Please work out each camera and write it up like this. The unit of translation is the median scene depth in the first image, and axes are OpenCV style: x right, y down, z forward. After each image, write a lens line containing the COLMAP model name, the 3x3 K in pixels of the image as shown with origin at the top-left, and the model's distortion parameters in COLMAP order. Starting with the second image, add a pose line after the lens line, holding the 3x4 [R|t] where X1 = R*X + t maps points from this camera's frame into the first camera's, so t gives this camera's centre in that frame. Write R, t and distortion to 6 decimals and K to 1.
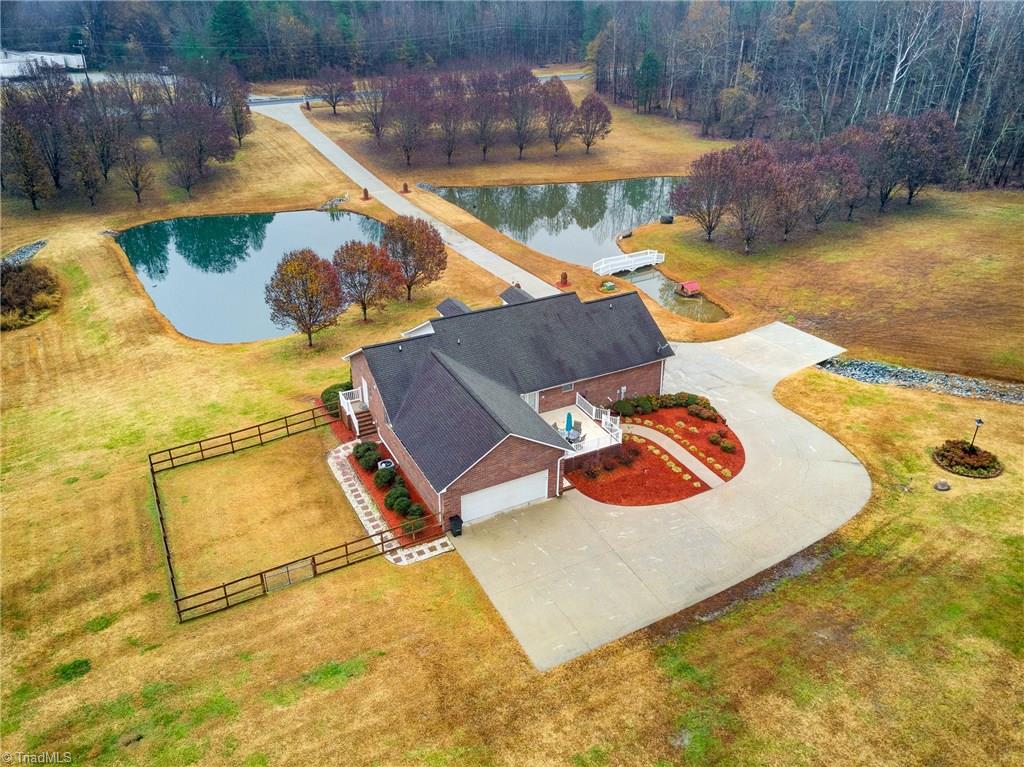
lens RADIAL K [[777.2, 0, 523.0], [0, 777.2, 380.8], [0, 0, 1]] dist [0.029471, 0.001908]
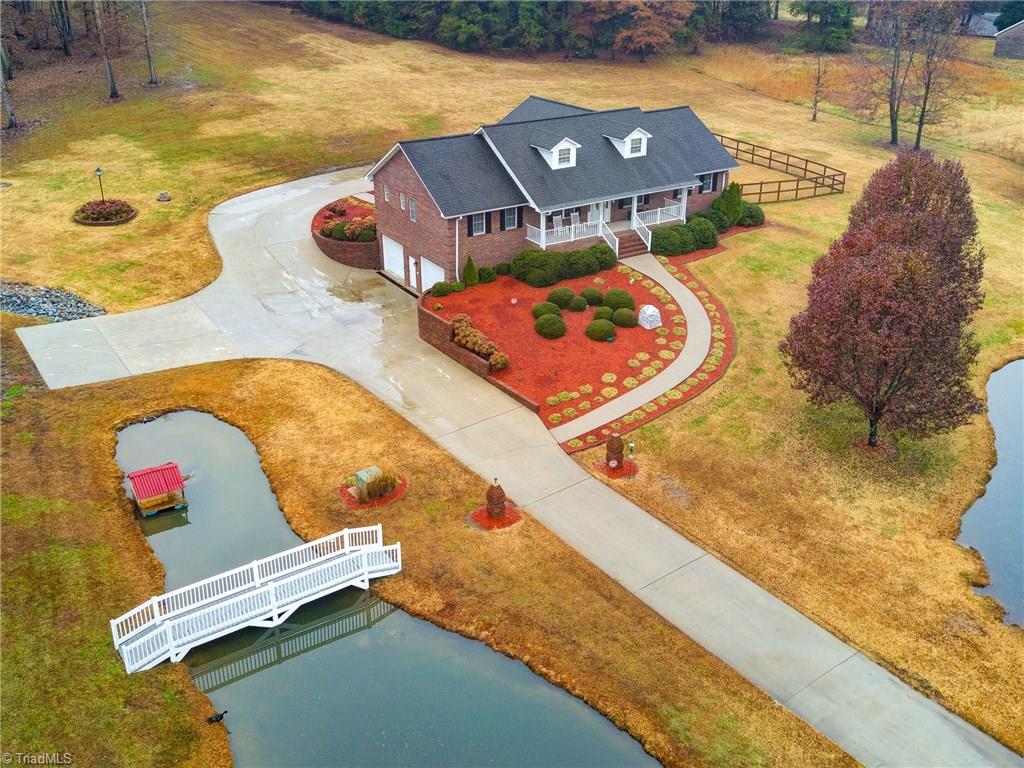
lens RADIAL K [[939.0, 0, 512.0], [0, 939.0, 384.0], [0, 0, 1]] dist [0.034534, -0.010970]
pose [[-0.997276, 0.025717, -0.069128, 0.118585], [-0.041195, 0.583229, 0.811263, -0.805027], [0.061180, 0.811901, -0.580581, 1.937110]]
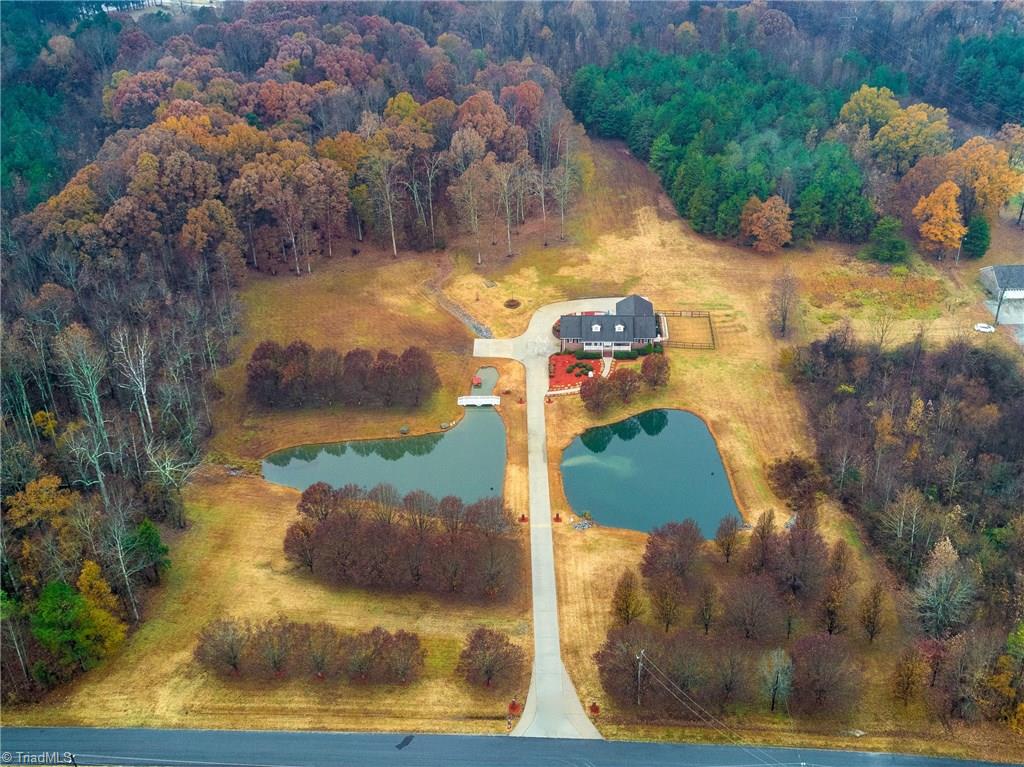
lens RADIAL K [[995.6, 0, 512.0], [0, 995.6, 383.5], [0, 0, 1]] dist [0.094390, -0.001336]
pose [[-0.846711, -0.254069, 0.467472, -1.781074], [0.278042, 0.537807, 0.795900, -3.522349], [-0.453623, 0.803874, -0.384725, 3.156695]]
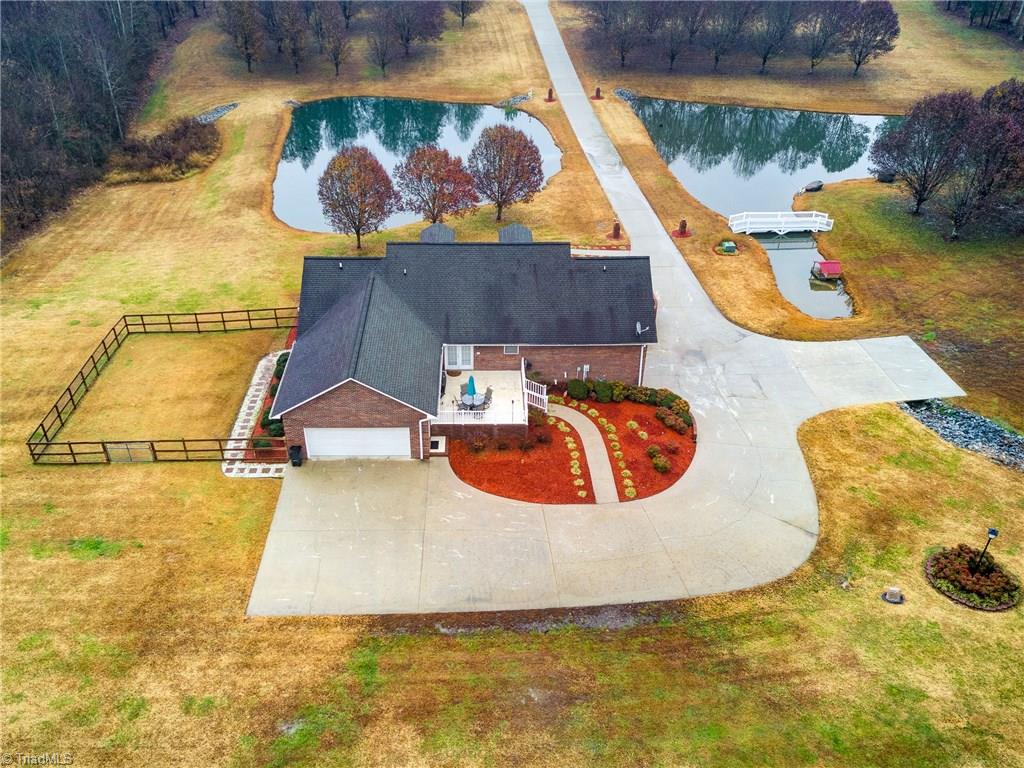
lens RADIAL K [[853.1, 0, 482.6], [0, 853.1, 403.9], [0, 0, 1]] dist [0.036984, -0.012722]
pose [[0.885980, 0.263067, -0.381884, 0.426377], [-0.216681, 0.962937, 0.160630, -0.082221], [0.409986, -0.059568, 0.910144, 0.104689]]
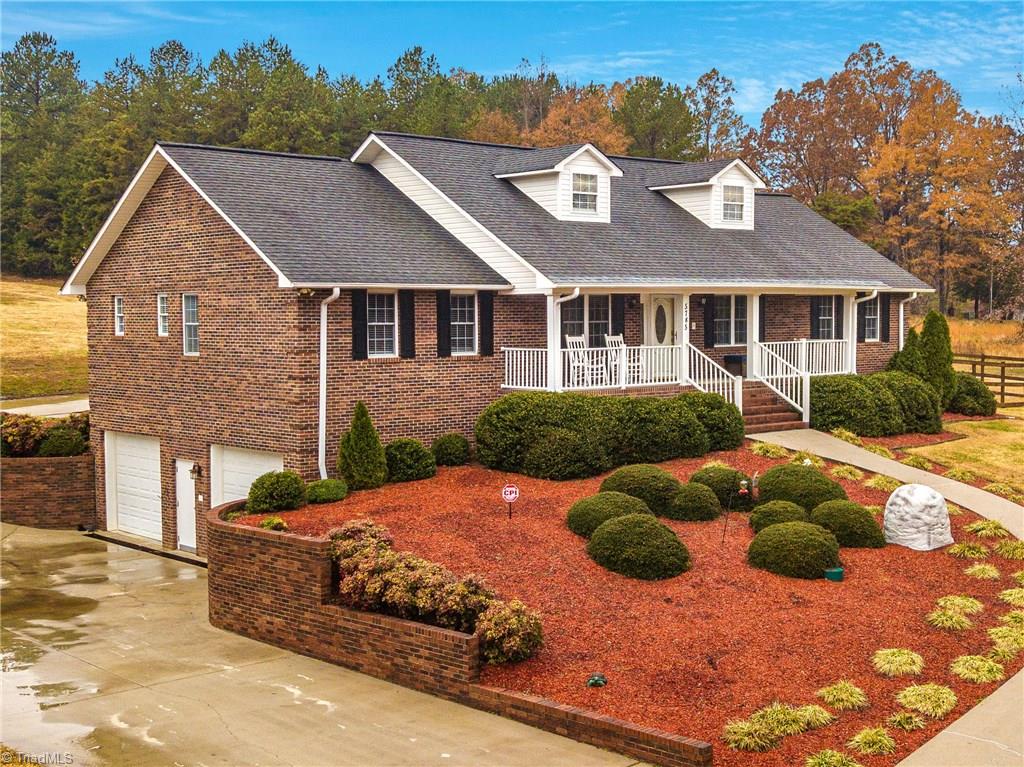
lens RADIAL K [[1393.3, 0, 565.8], [0, 1393.3, 382.9], [0, 0, 1]] dist [0.238373, -1.302120]
pose [[-0.968166, 0.013097, -0.249966, 0.147102], [-0.121241, 0.849130, 0.514081, -0.361810], [0.218987, 0.528022, -0.820511, 1.688455]]
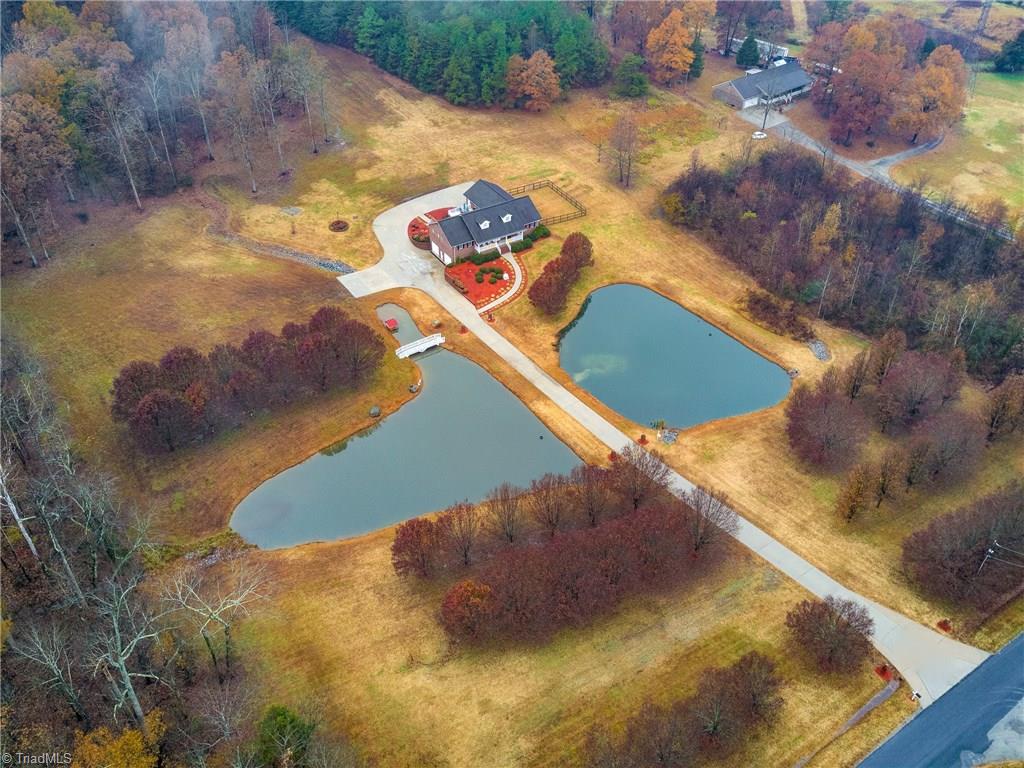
lens RADIAL K [[852.1, 0, 535.4], [0, 852.1, 339.3], [0, 0, 1]] dist [0.074283, 0.003584]
pose [[-0.994694, 0.036028, -0.096362, 0.123959], [-0.073130, 0.411180, 0.908616, -2.917741], [0.072358, 0.910842, -0.406364, 2.878250]]
